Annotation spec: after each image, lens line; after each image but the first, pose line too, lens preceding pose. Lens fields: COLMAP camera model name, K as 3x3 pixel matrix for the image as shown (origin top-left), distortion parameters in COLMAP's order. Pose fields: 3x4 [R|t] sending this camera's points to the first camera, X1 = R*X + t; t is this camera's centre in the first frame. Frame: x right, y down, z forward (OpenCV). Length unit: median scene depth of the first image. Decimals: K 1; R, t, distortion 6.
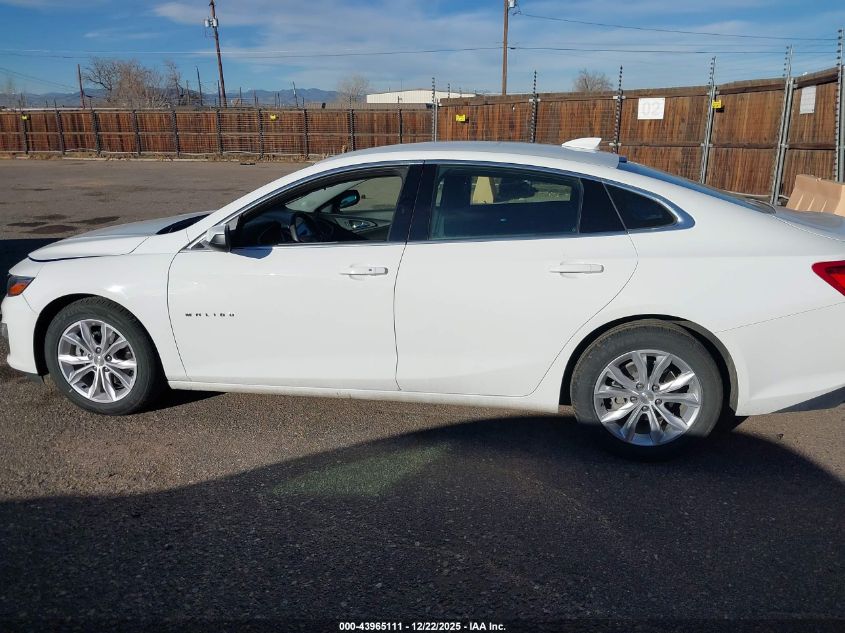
lens RADIAL K [[634.7, 0, 422.5], [0, 634.7, 316.5], [0, 0, 1]] dist [0.020642, 0.000929]
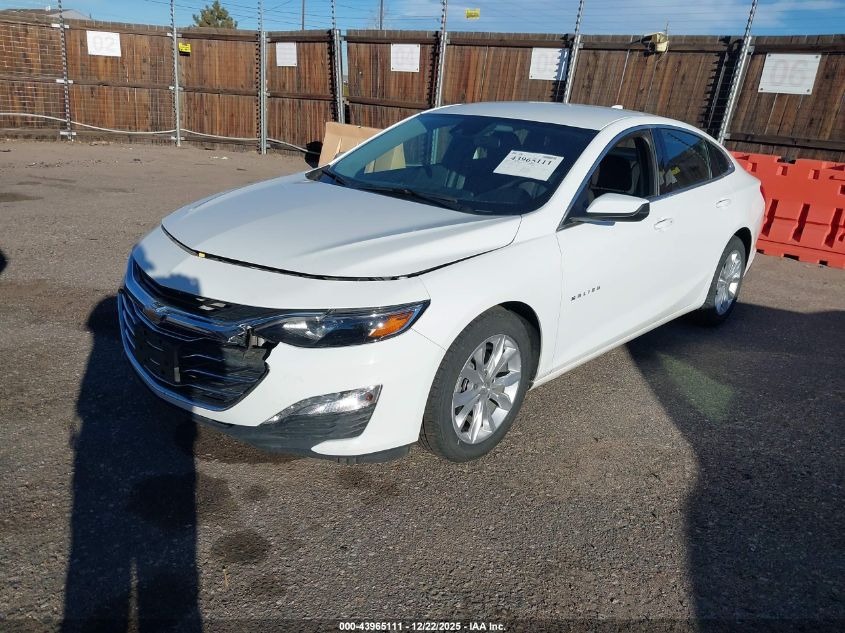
lens RADIAL K [[638.4, 0, 422.5], [0, 638.4, 316.5], [0, 0, 1]] dist [-0.000693, 0.001291]
pose [[0.551394, -0.240912, 0.798703, -1.092091], [0.169869, 0.969761, 0.175237, -0.153706], [-0.816768, 0.039050, 0.575644, 0.598584]]
